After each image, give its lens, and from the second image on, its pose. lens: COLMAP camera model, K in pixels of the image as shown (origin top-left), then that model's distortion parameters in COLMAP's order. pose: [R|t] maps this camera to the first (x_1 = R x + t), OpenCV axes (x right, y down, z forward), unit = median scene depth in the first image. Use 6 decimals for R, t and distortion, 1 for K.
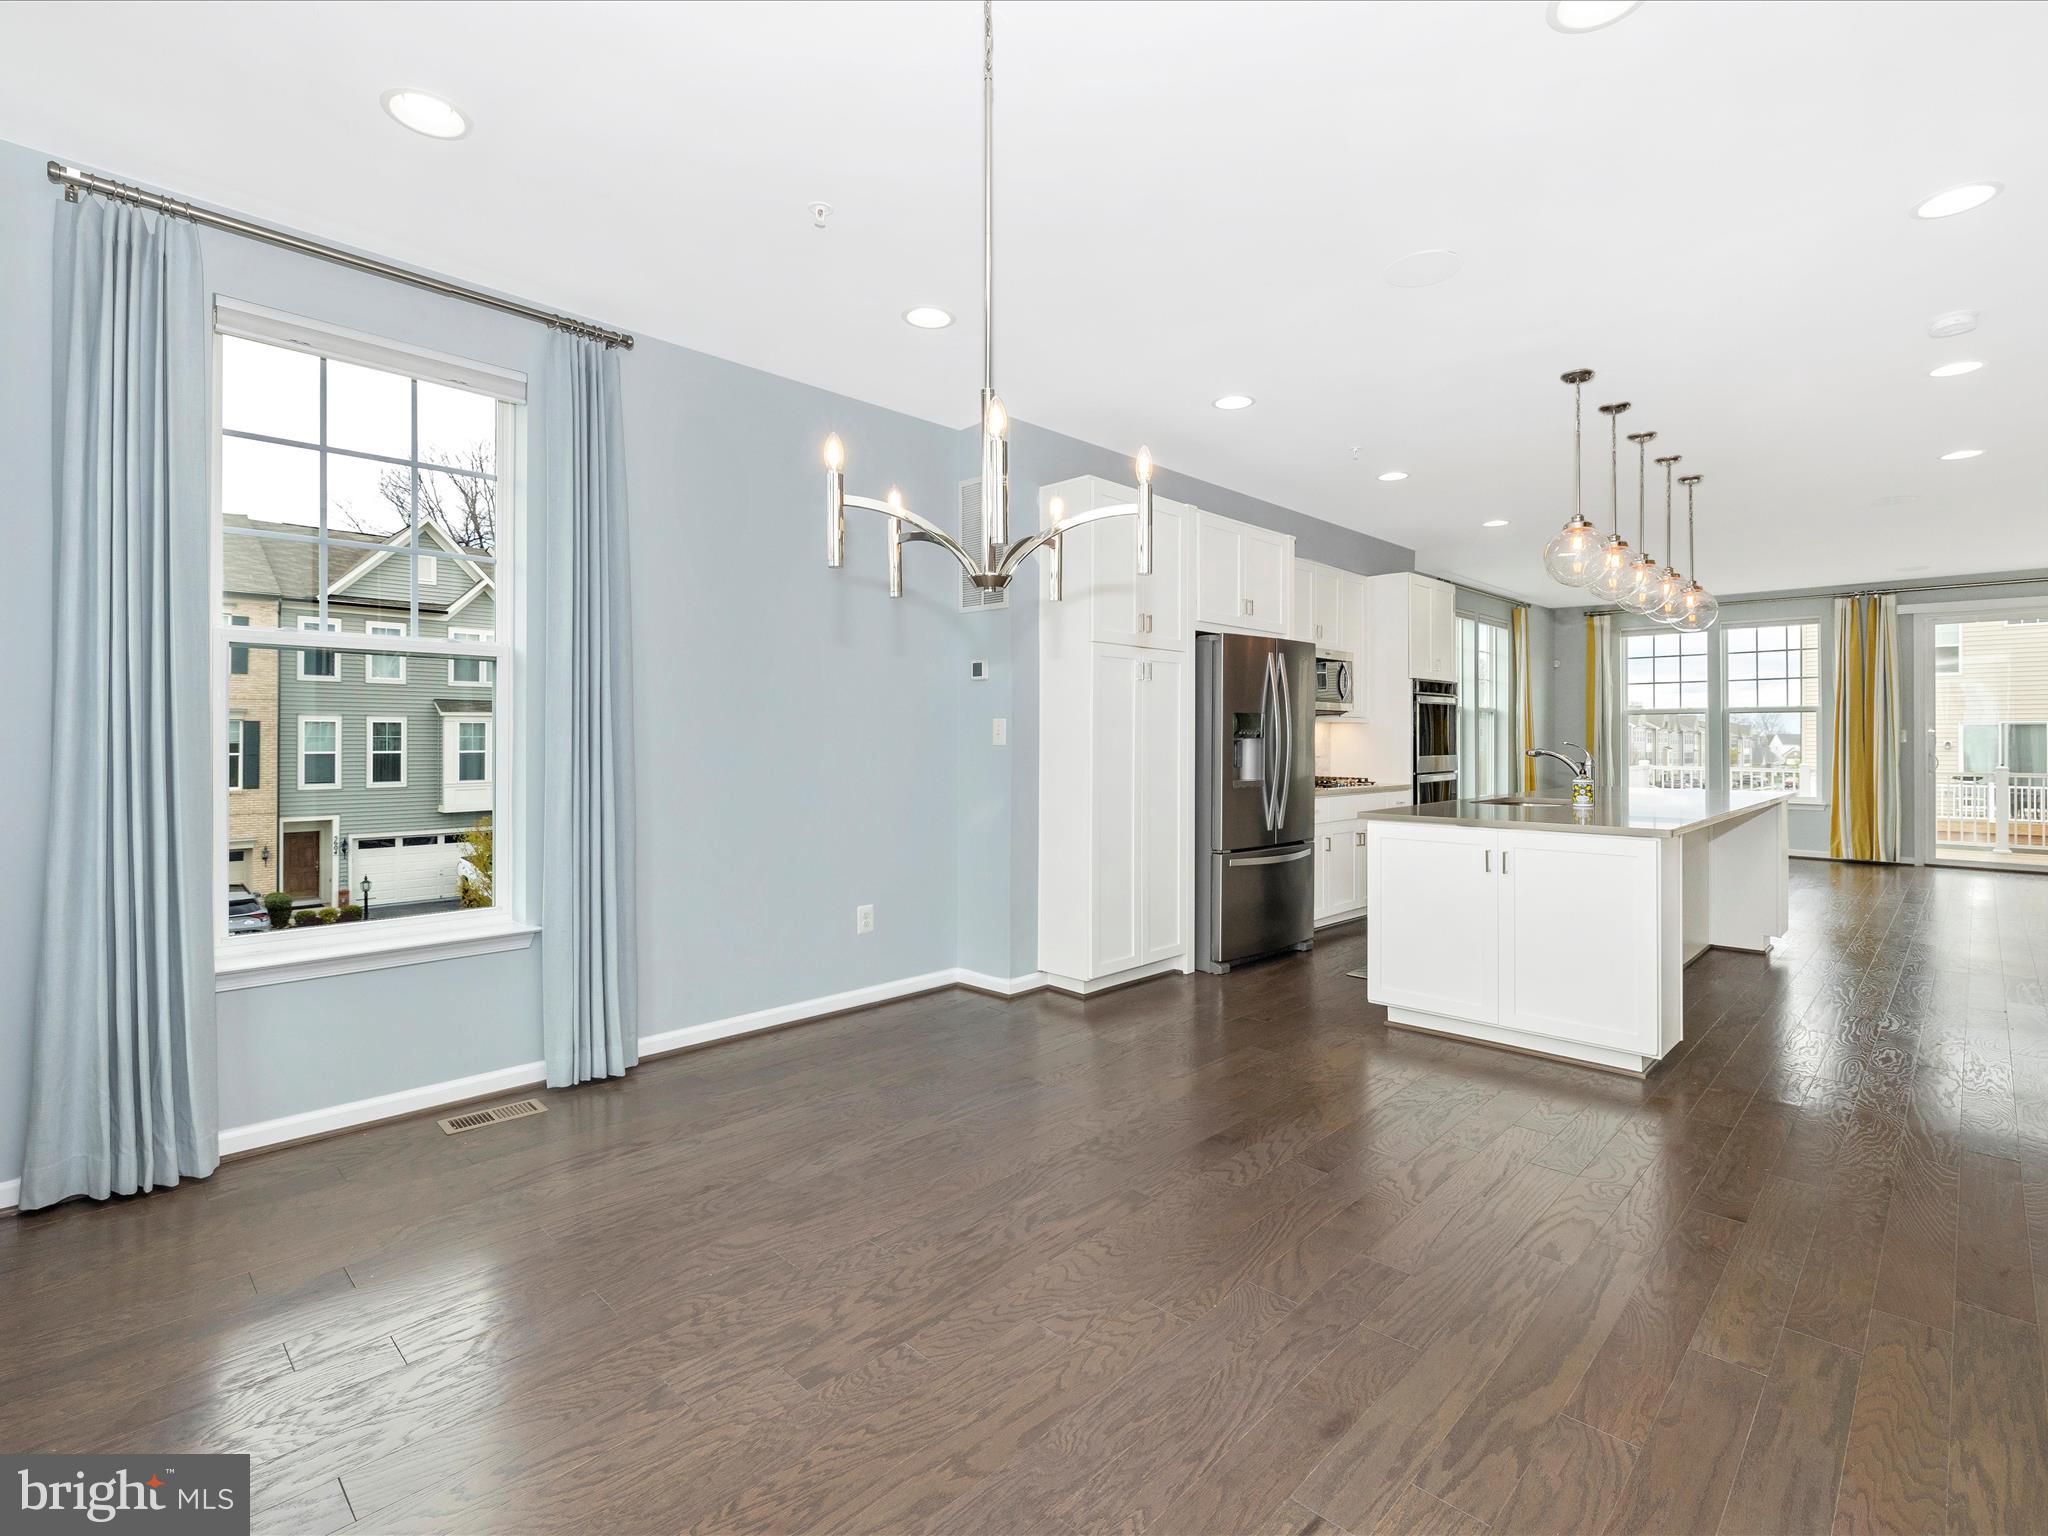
lens RADIAL K [[965.5, 0, 1031.0], [0, 965.5, 737.2], [0, 0, 1]] dist [-0.000405, 0.000113]
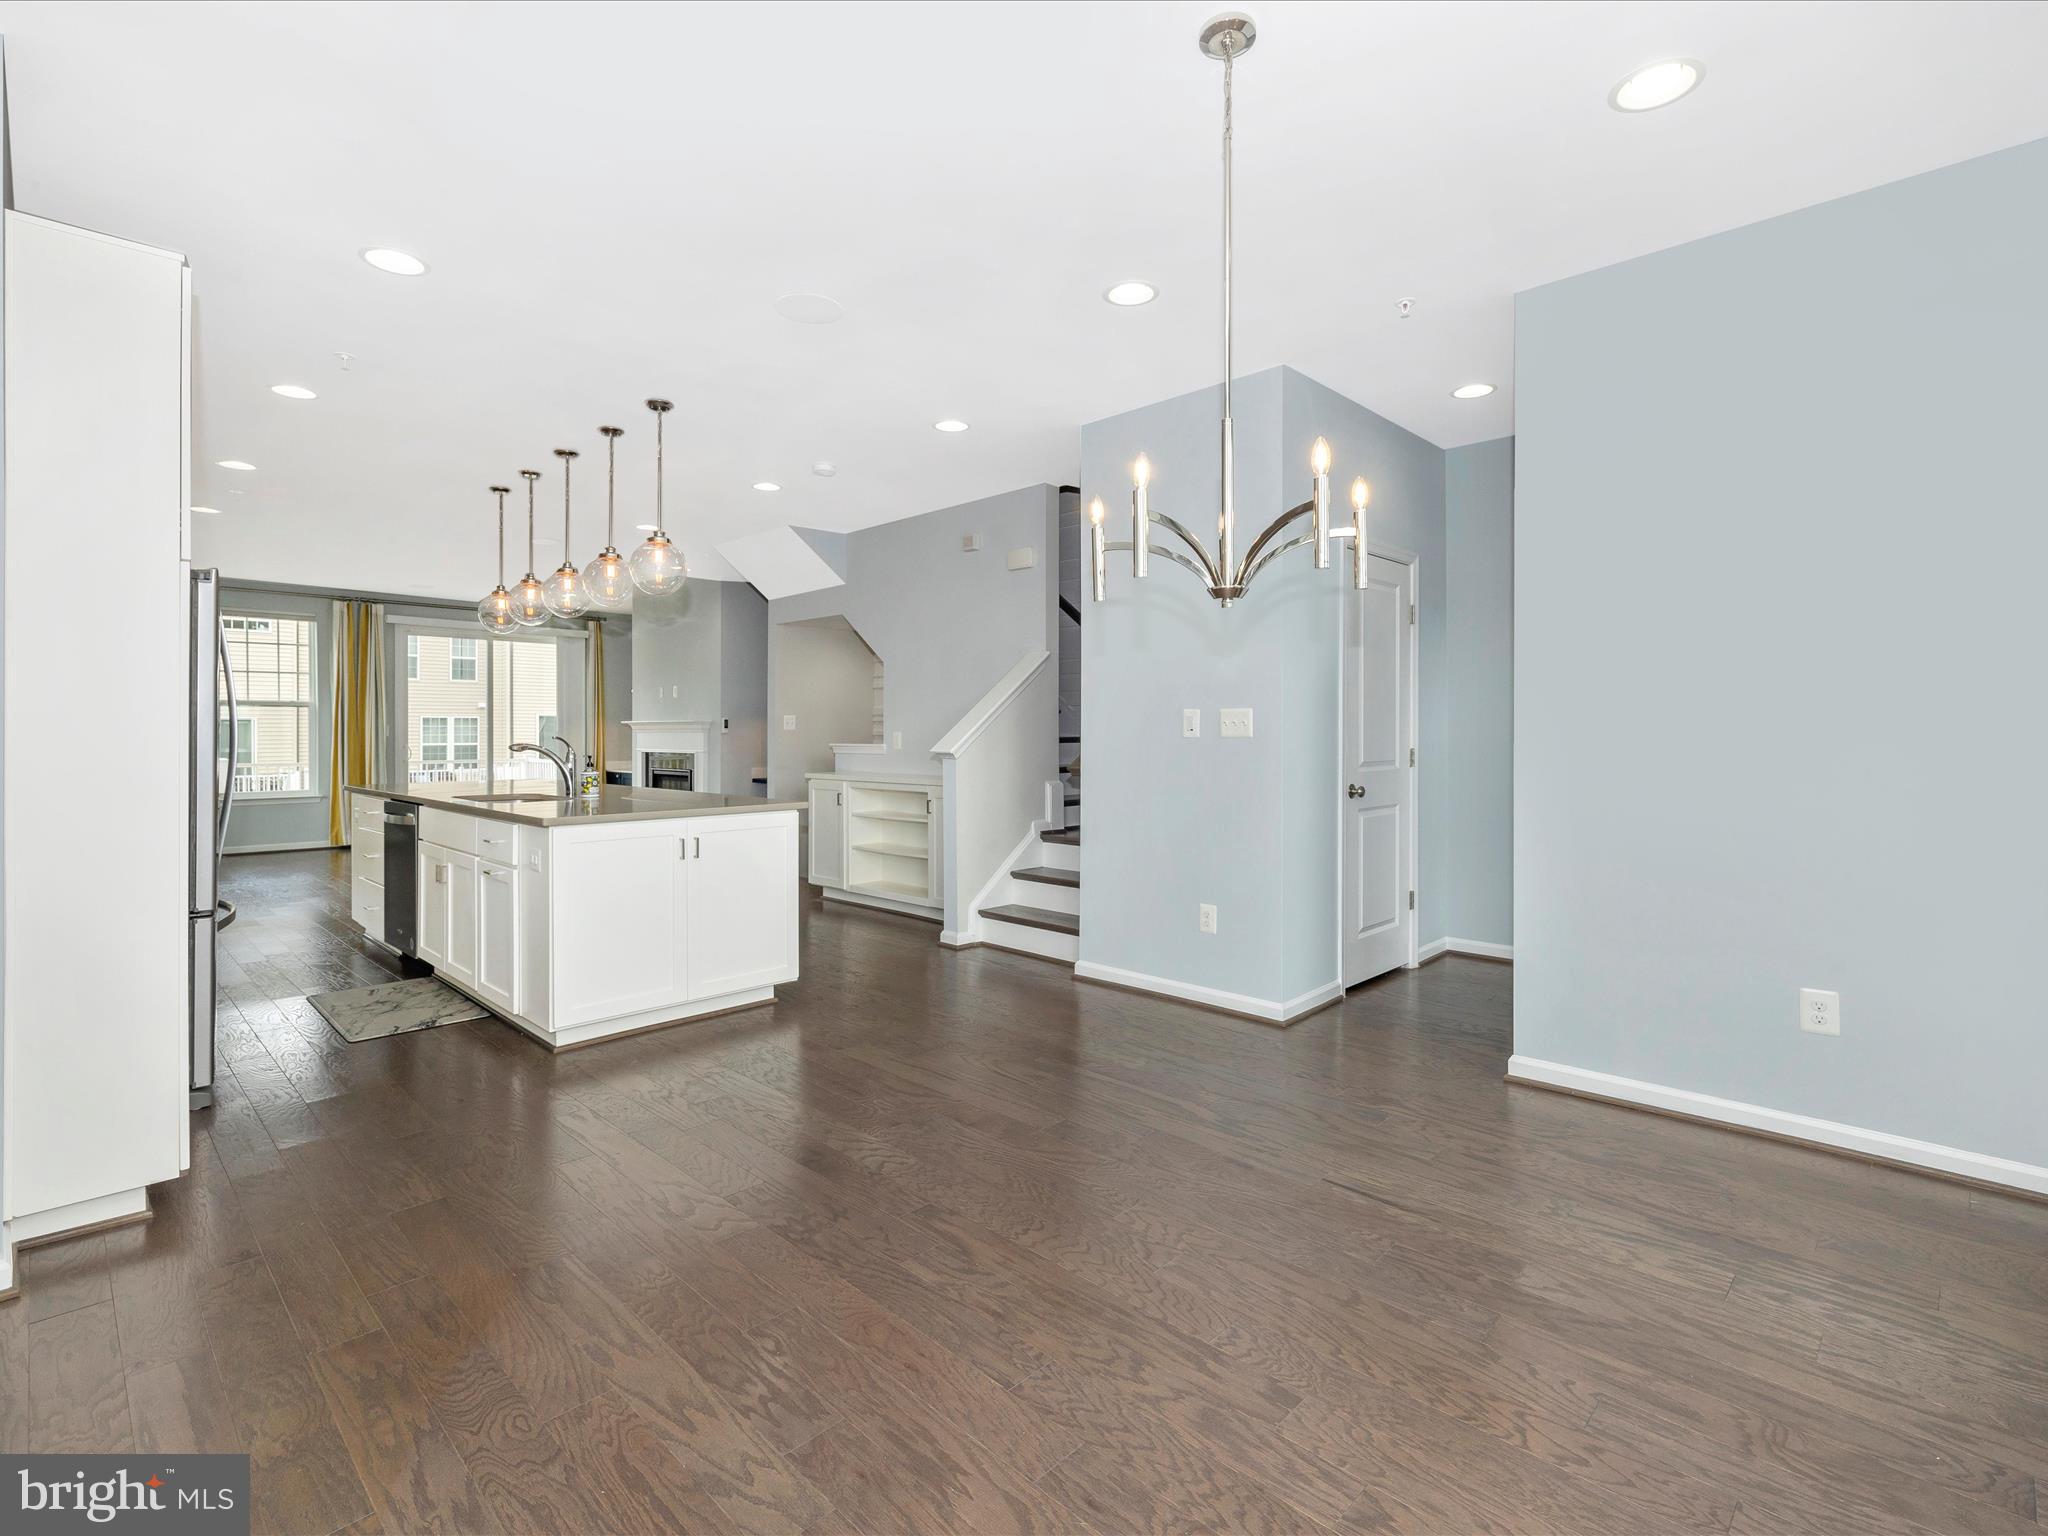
lens RADIAL K [[965.5, 0, 1031.0], [0, 965.5, 737.2], [0, 0, 1]] dist [-0.000405, 0.000113]
pose [[0.003415, -0.006509, 0.999973, -0.930085], [0.000408, 0.999979, 0.006507, -0.001425], [-0.999994, 0.000386, 0.003418, 0.979762]]
